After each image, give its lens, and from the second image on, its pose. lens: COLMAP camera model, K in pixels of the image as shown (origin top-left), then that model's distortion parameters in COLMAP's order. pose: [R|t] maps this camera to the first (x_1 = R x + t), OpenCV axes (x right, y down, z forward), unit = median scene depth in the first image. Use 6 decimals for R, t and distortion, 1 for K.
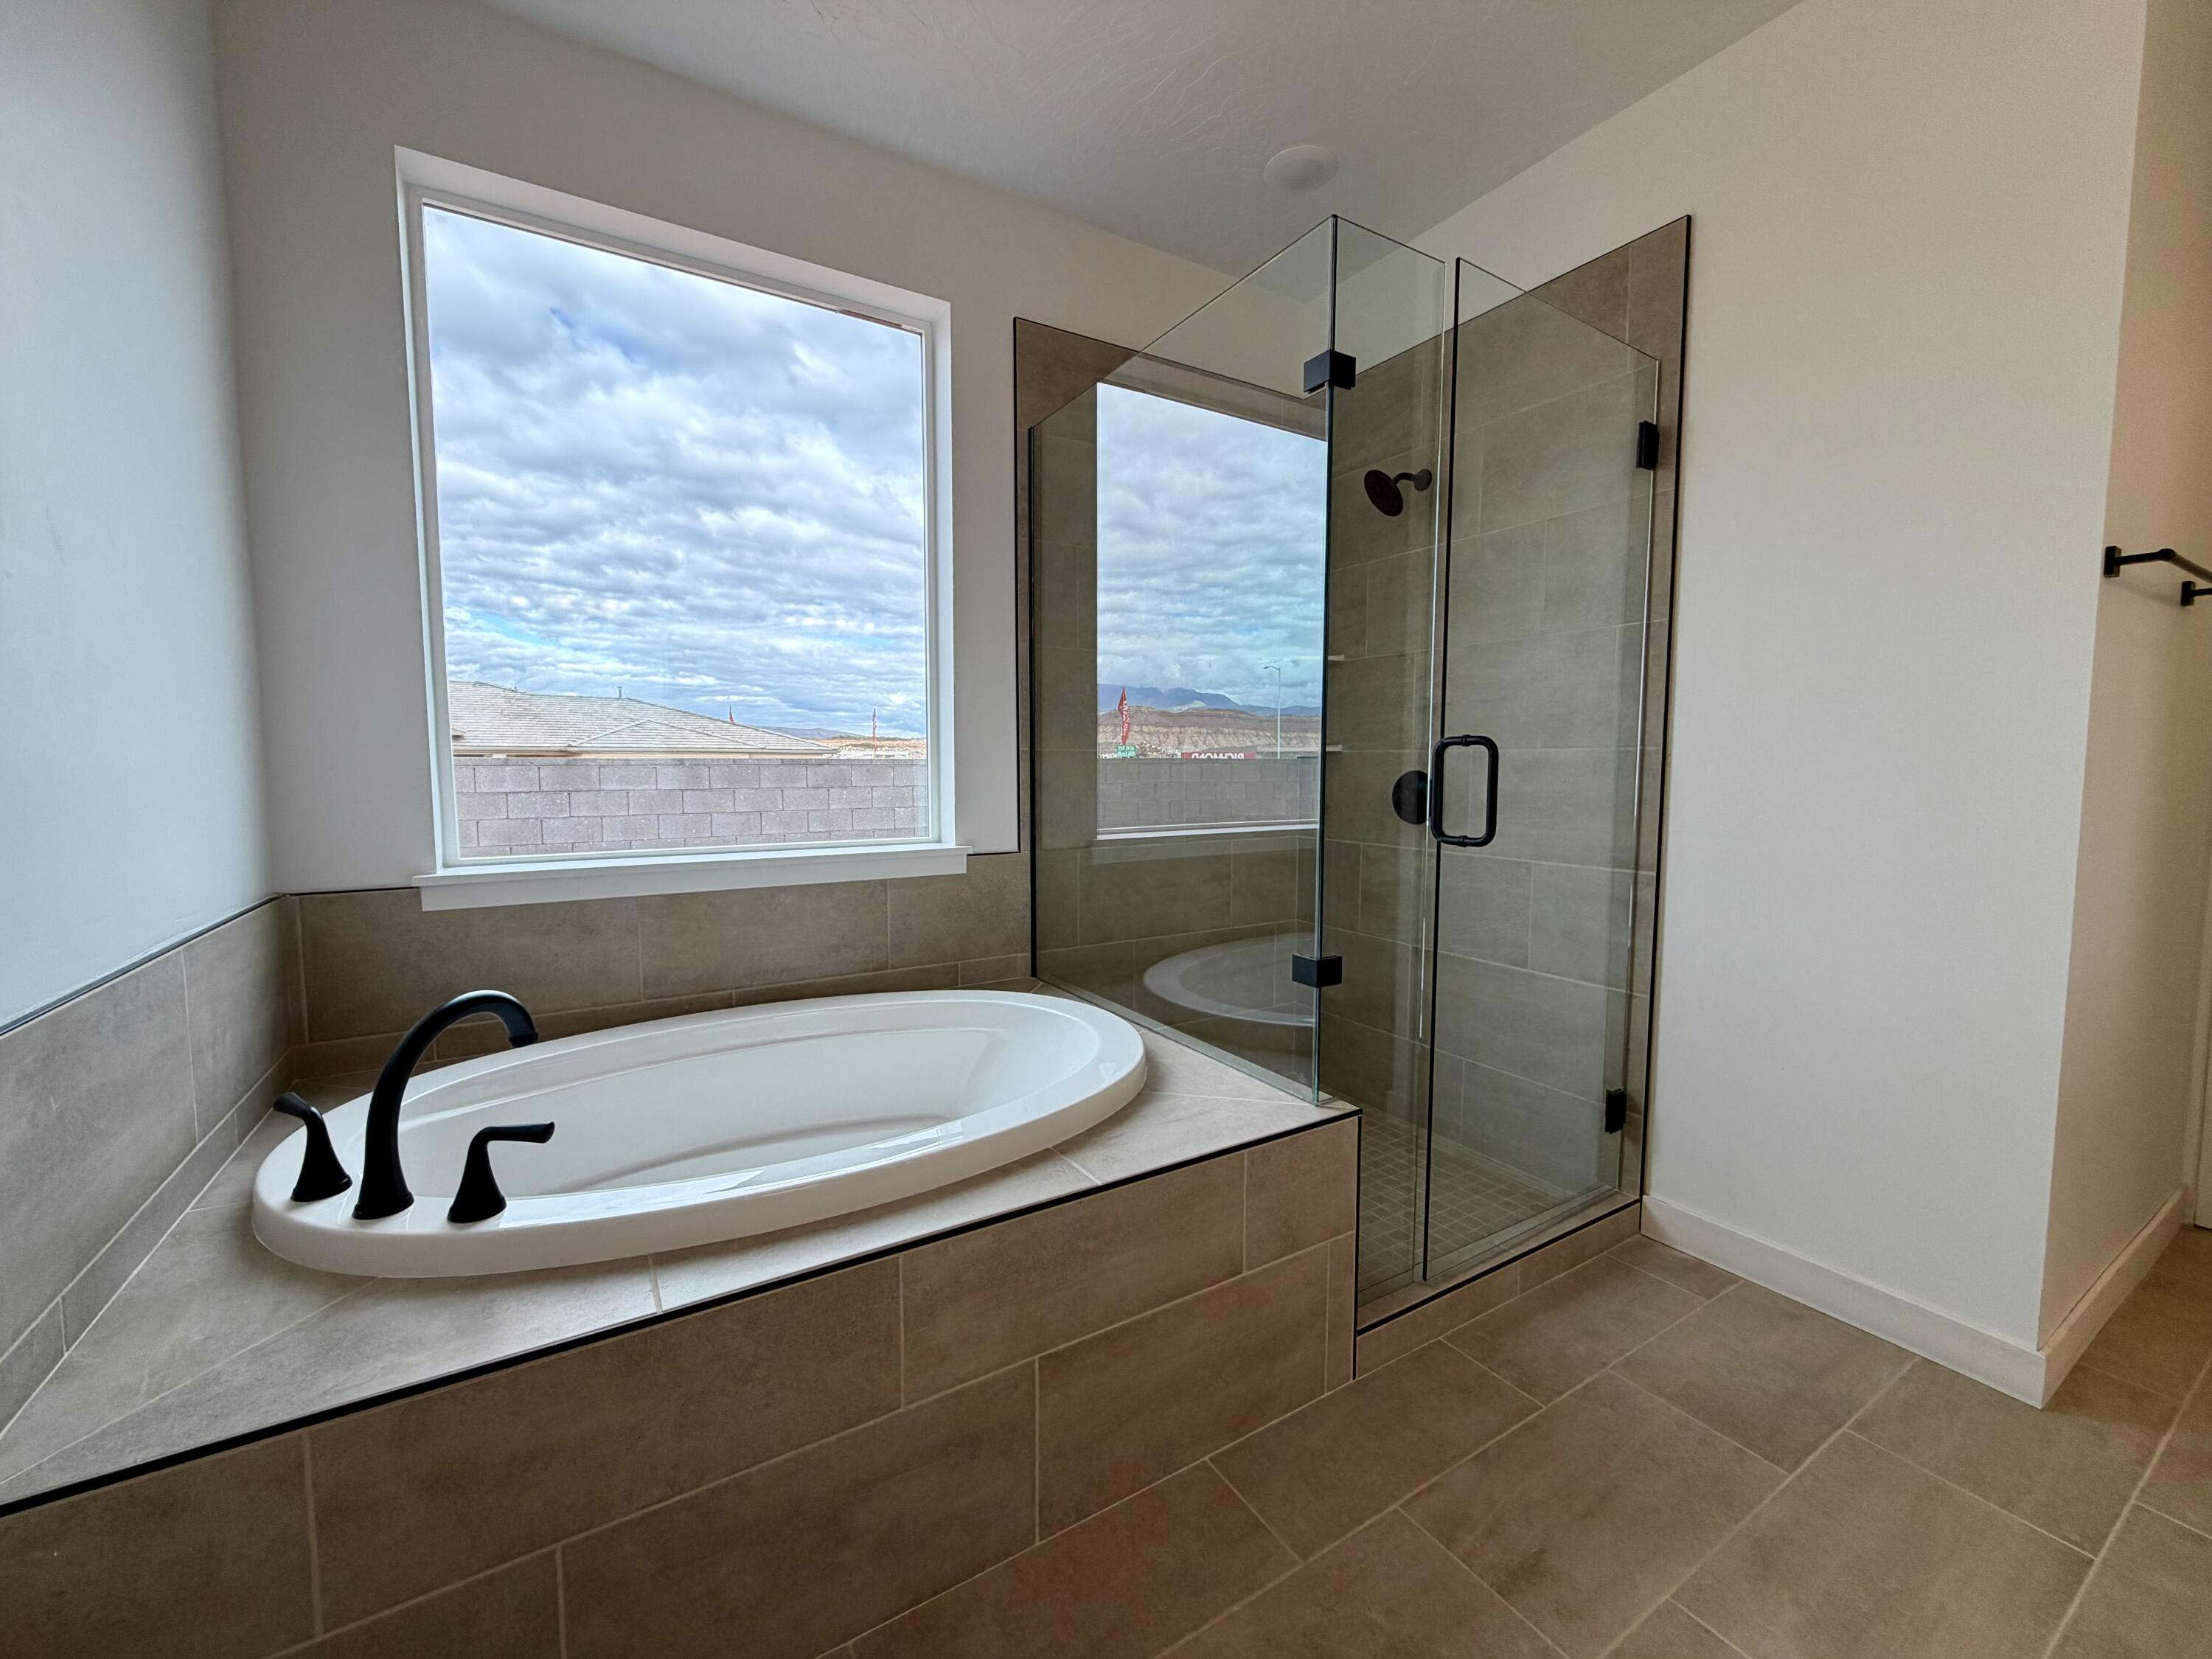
lens RADIAL K [[882.5, 0, 1098.8], [0, 882.5, 828.0], [0, 0, 1]] dist [-0.001373, 0.002318]
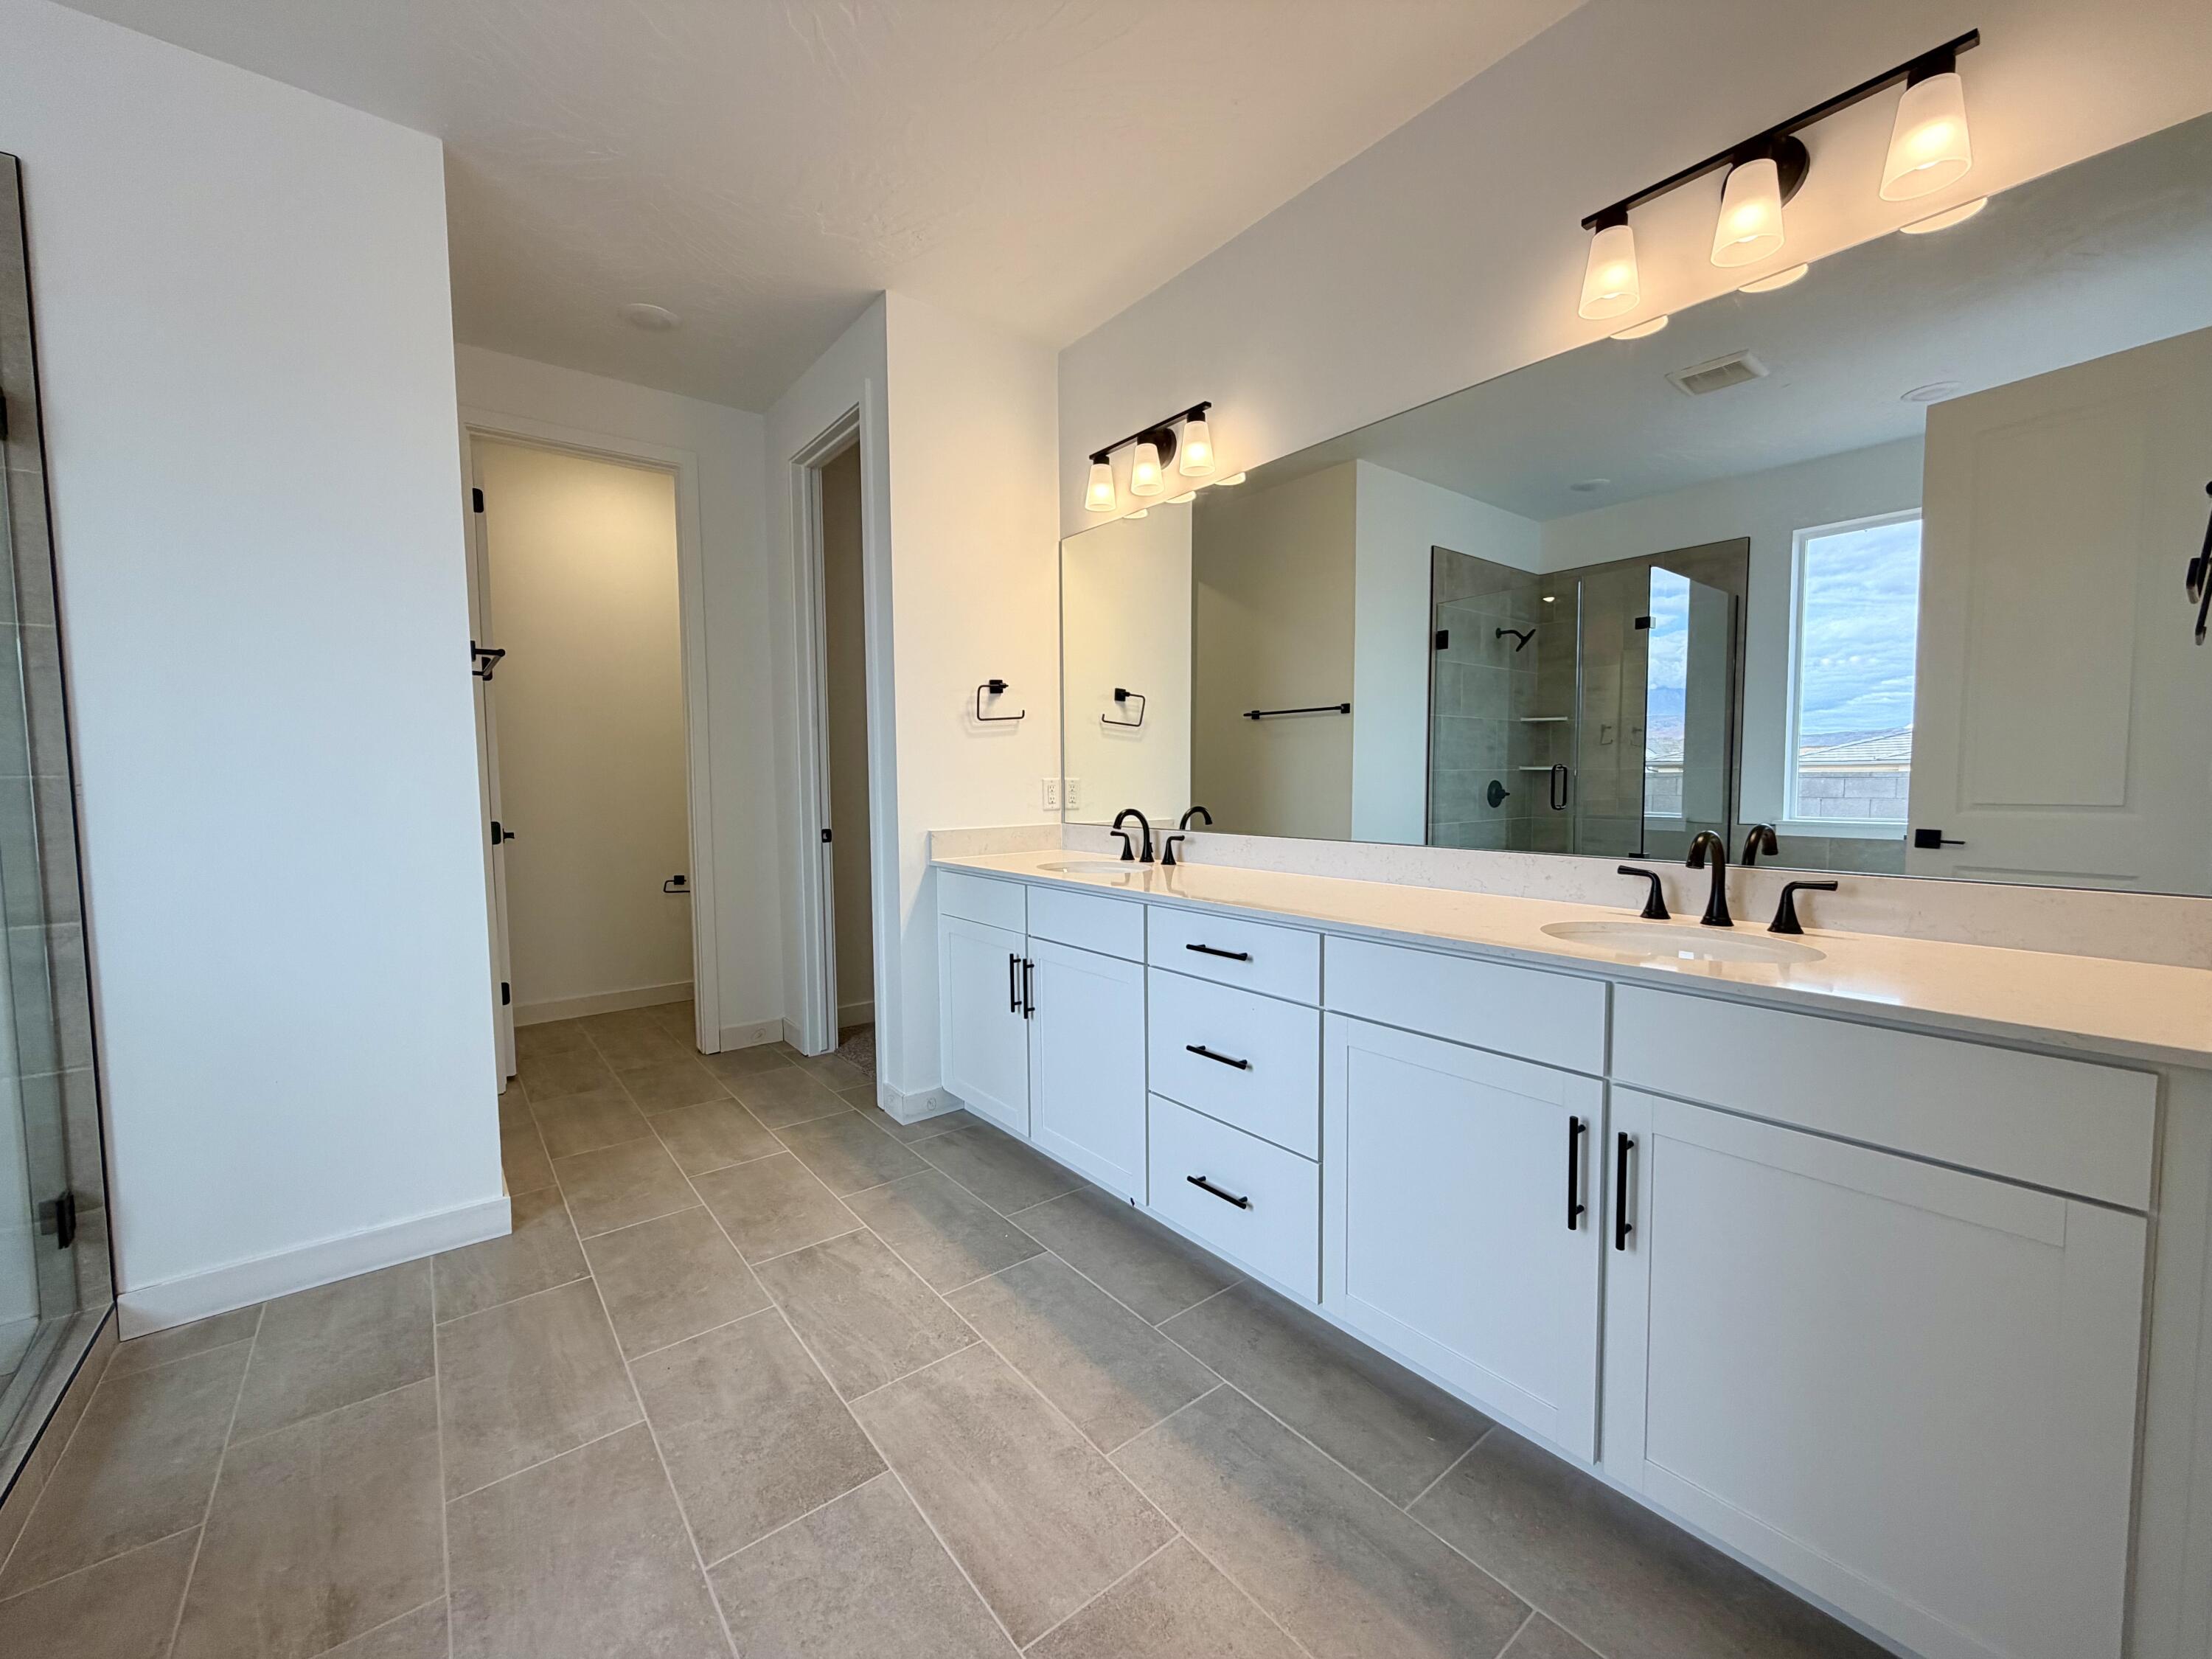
lens RADIAL K [[882.5, 0, 1098.8], [0, 882.5, 828.0], [0, 0, 1]] dist [-0.001373, 0.002318]
pose [[-0.111463, -0.063587, 0.991732, -0.410085], [0.087337, 0.993463, 0.073514, -0.021737], [-0.989923, 0.094809, -0.105181, 0.134229]]
